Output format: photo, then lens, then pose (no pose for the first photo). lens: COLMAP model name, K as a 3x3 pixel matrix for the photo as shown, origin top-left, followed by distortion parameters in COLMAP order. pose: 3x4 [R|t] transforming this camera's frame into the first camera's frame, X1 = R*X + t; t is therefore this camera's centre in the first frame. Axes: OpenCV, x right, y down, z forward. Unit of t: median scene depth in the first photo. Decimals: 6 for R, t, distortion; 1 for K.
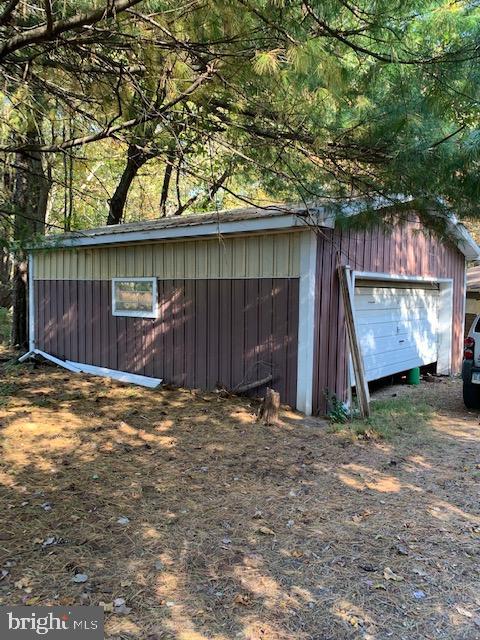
lens RADIAL K [[479.2, 0, 240.0], [0, 479.2, 320.0], [0, 0, 1]] dist [0.043350, -0.002187]
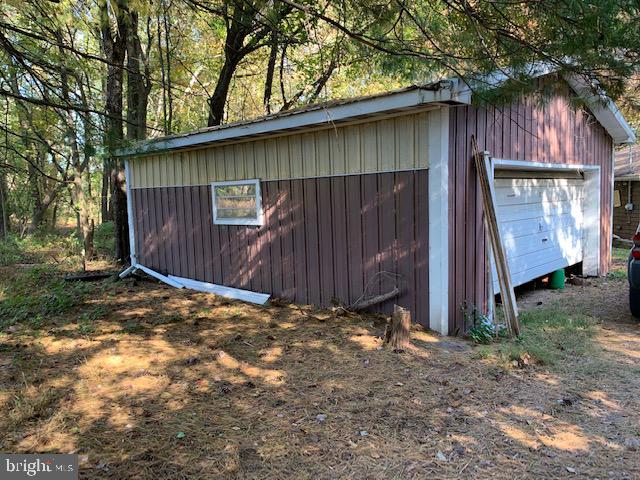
lens RADIAL K [[479.2, 0, 320.0], [0, 479.2, 240.0], [0, 0, 1]] dist [0.043350, -0.002187]
pose [[0.996763, -0.039515, -0.070021, -0.006573], [0.041877, 0.998591, 0.032584, -0.001685], [0.068635, -0.035411, 0.997013, 0.150185]]
